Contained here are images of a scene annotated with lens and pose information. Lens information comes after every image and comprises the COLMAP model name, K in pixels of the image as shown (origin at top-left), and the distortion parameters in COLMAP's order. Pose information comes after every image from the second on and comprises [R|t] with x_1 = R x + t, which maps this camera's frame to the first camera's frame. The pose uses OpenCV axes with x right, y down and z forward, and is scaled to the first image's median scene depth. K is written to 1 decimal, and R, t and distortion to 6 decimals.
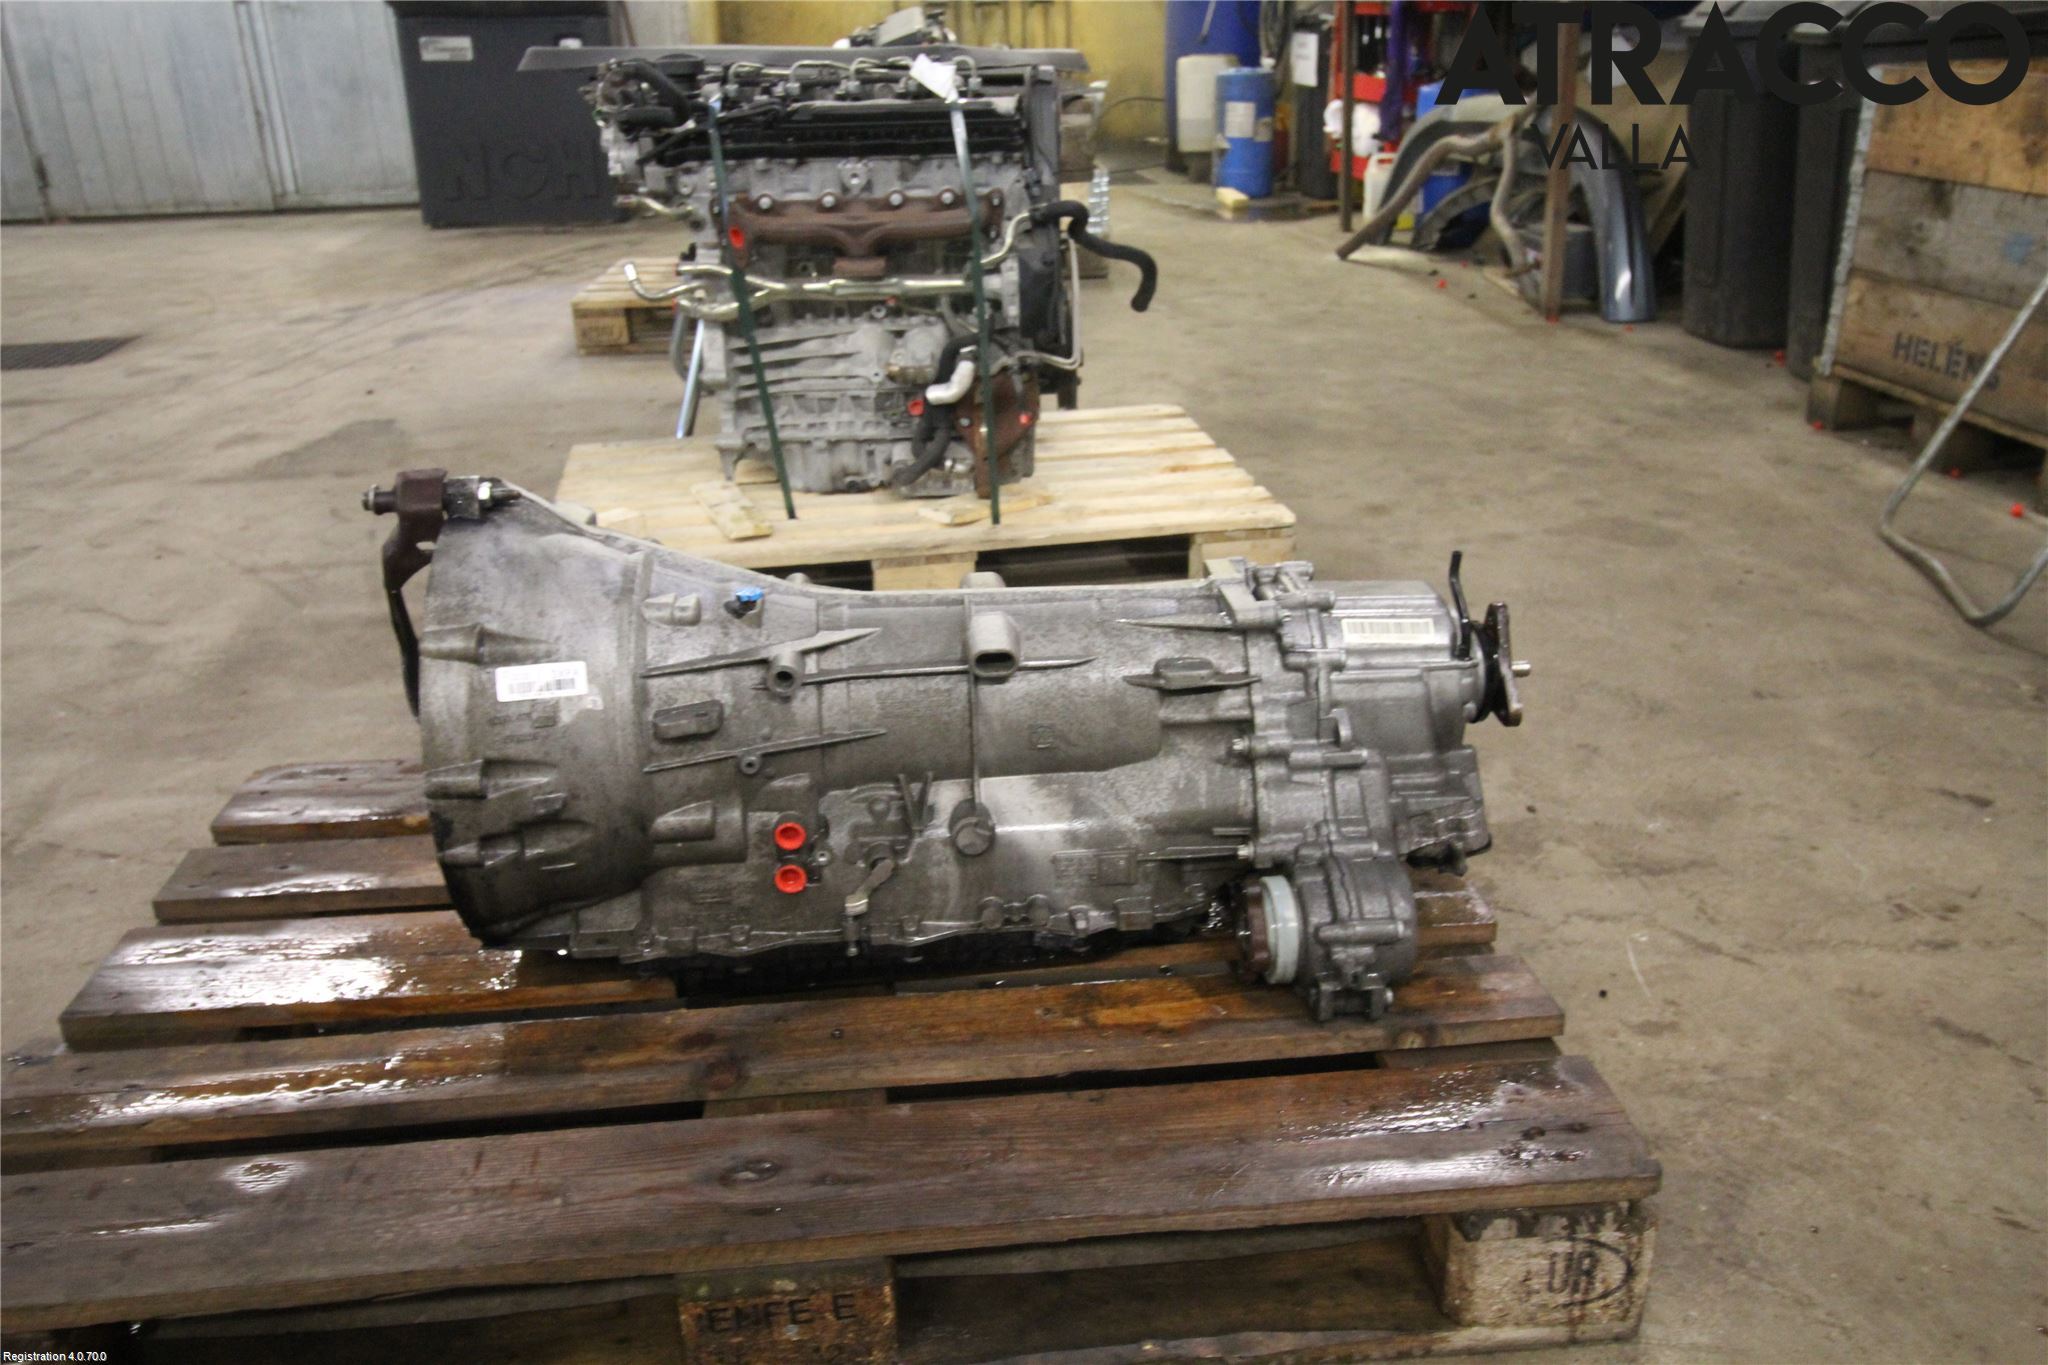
lens RADIAL K [[1540.3, 0, 1024.0], [0, 1540.3, 682.5], [0, 0, 1]] dist [0.005069, 0.002614]
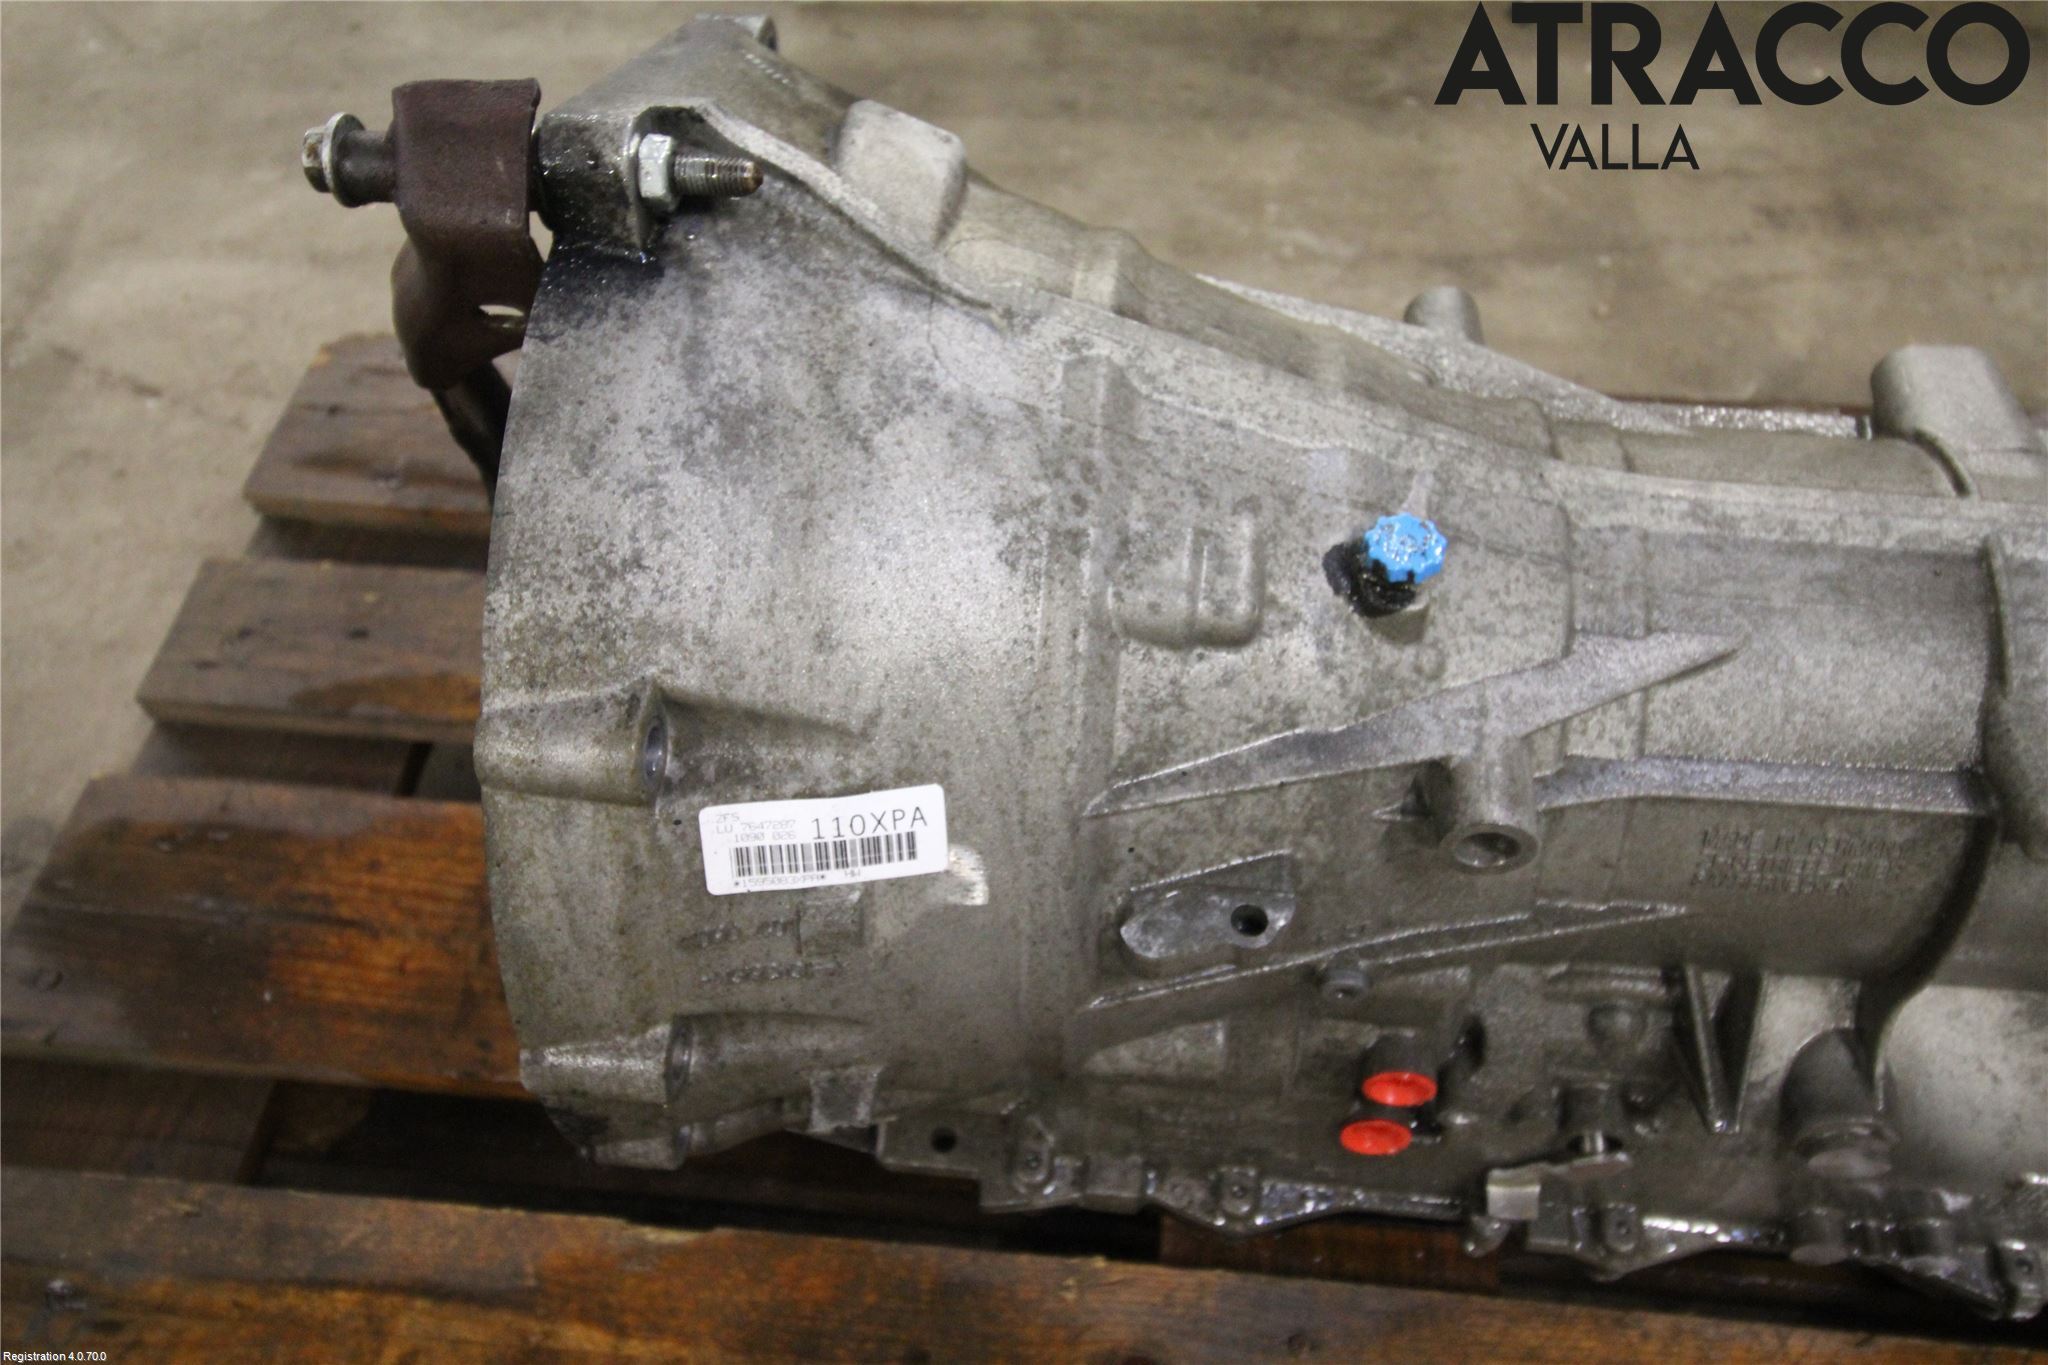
lens RADIAL K [[1616.5, 0, 1024.0], [0, 1616.5, 682.5], [0, 0, 1]] dist [0.062755, -0.067605]
pose [[0.980310, 0.147460, -0.131331, -0.205948], [-0.064980, 0.868946, 0.490623, -0.197862], [0.186467, -0.472429, 0.861418, 0.647383]]
